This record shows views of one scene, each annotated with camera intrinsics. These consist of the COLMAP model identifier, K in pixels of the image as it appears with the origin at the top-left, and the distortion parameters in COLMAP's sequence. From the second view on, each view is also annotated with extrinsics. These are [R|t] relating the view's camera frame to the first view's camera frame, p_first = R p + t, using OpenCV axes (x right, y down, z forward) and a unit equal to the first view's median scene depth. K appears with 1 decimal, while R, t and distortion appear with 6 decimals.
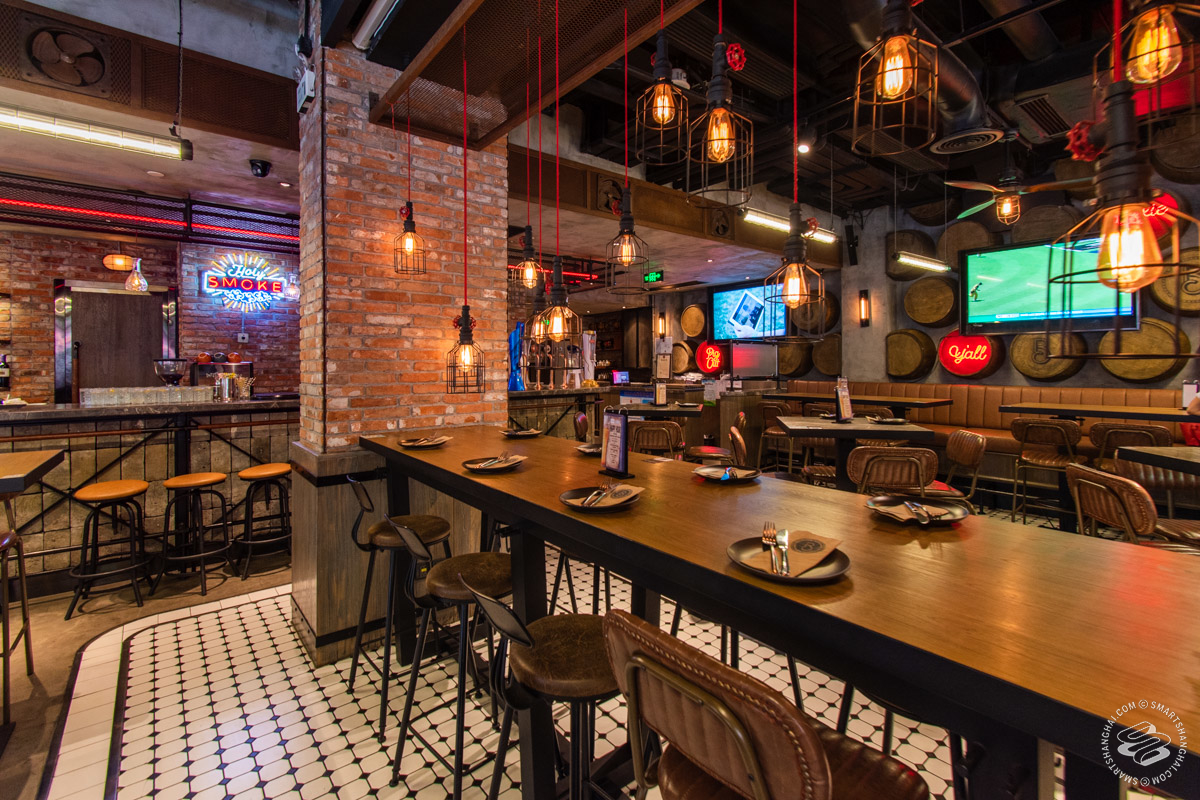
lens RADIAL K [[547.5, 0, 606.4], [0, 547.5, 363.6], [0, 0, 1]] dist [0.001688, 0.000345]
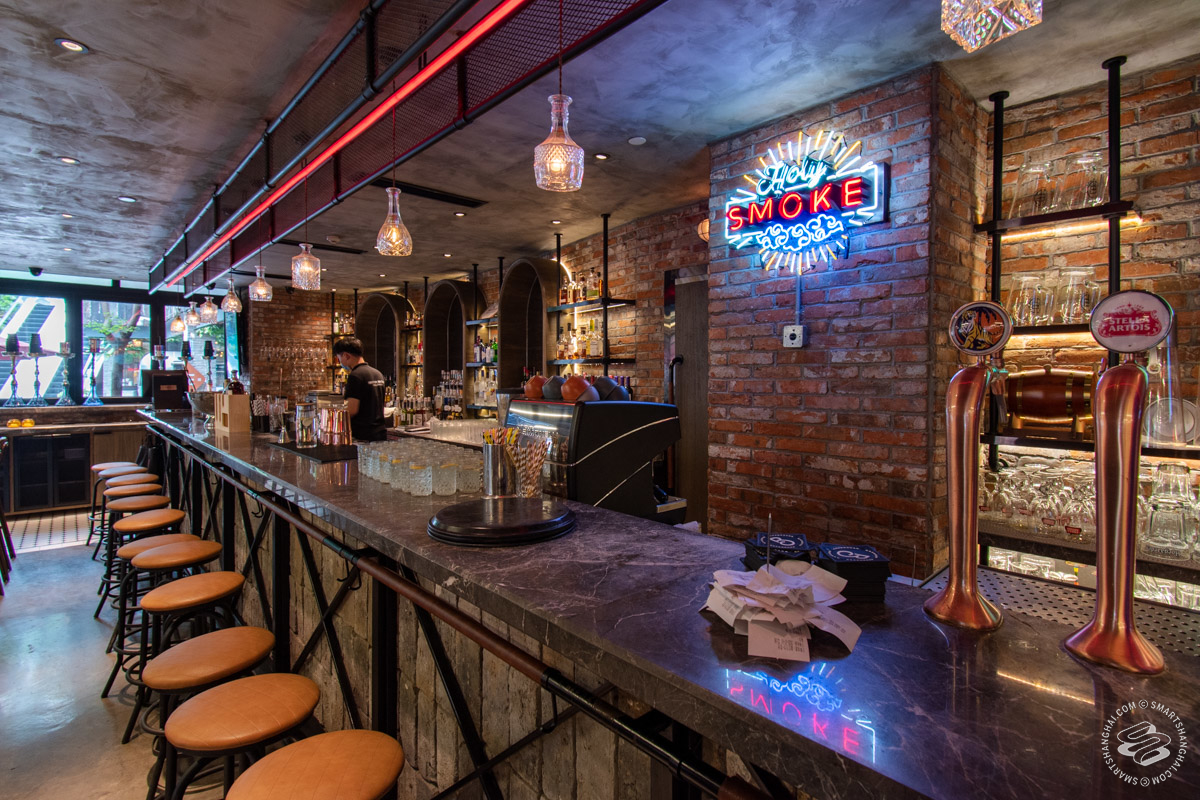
lens RADIAL K [[586.9, 0, 603.4], [0, 586.9, 392.0], [0, 0, 1]] dist [-0.000335, -0.000025]
pose [[0.053315, 0.030612, -0.998108, -0.361142], [-0.002768, 0.999531, 0.030508, -0.029258], [0.998574, 0.001136, 0.053375, 1.380904]]
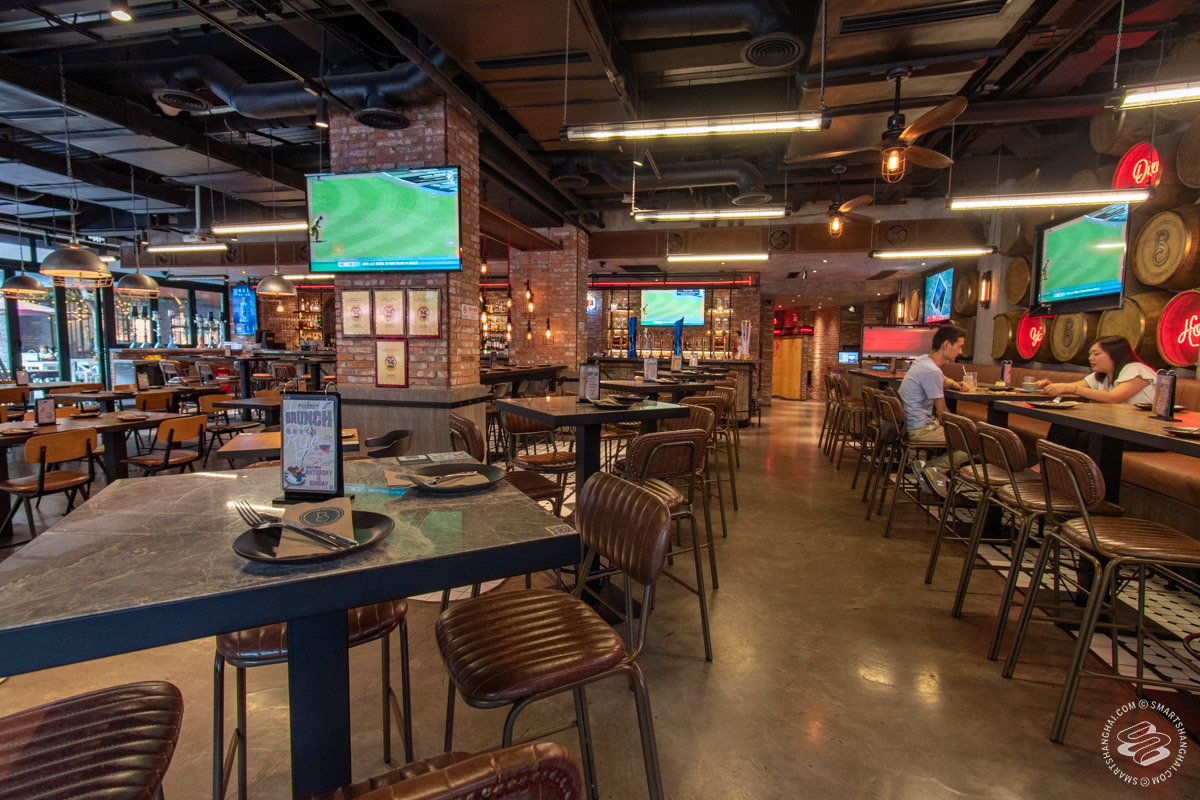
lens RADIAL K [[547.5, 0, 603.2], [0, 547.5, 394.3], [0, 0, 1]] dist [0.001688, 0.000345]
pose [[0.596405, 0.083906, -0.798286, 1.815127], [-0.016549, 0.995596, 0.092280, 0.013496], [0.802513, -0.041825, 0.595167, -0.303259]]
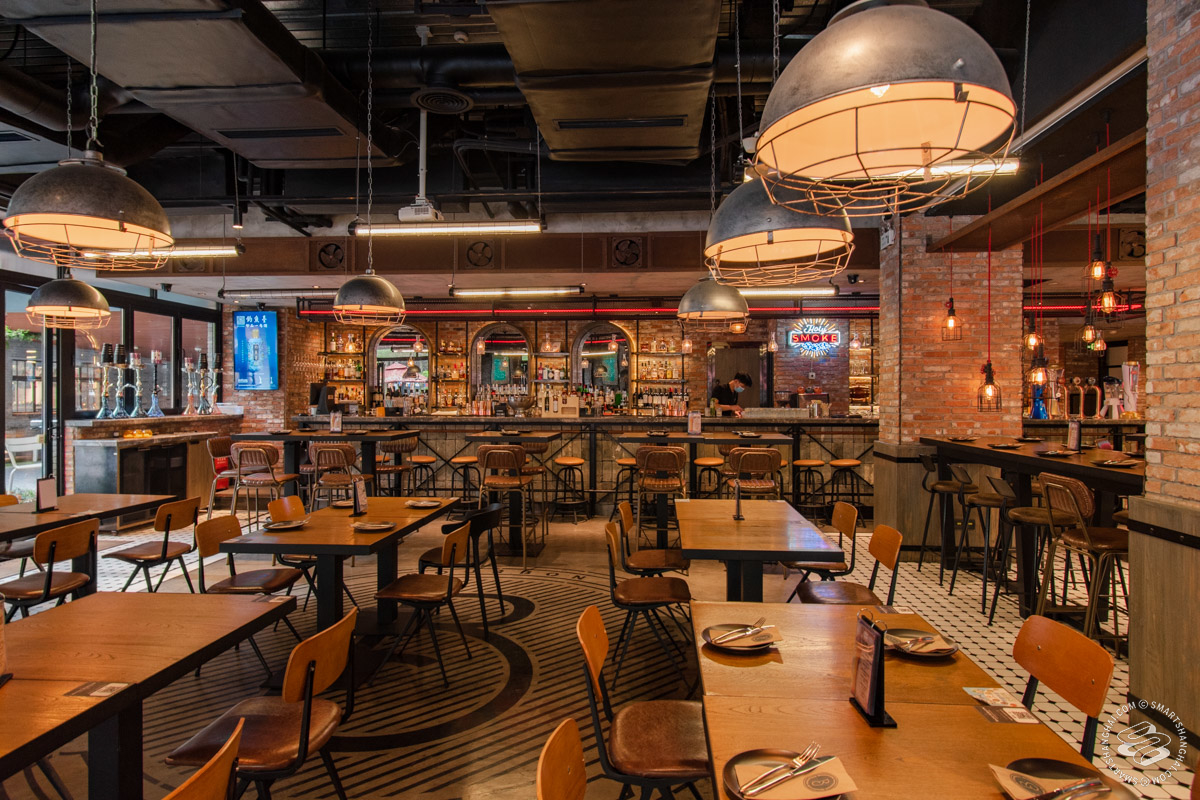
lens RADIAL K [[671.0, 0, 600.5], [0, 671.0, 395.1], [0, 0, 1]] dist [0.005303, 0.000423]
pose [[0.716163, 0.005227, -0.697913, 0.262048], [-0.002887, 0.999986, 0.004527, -0.004996], [0.697927, -0.001227, 0.716168, -1.044009]]
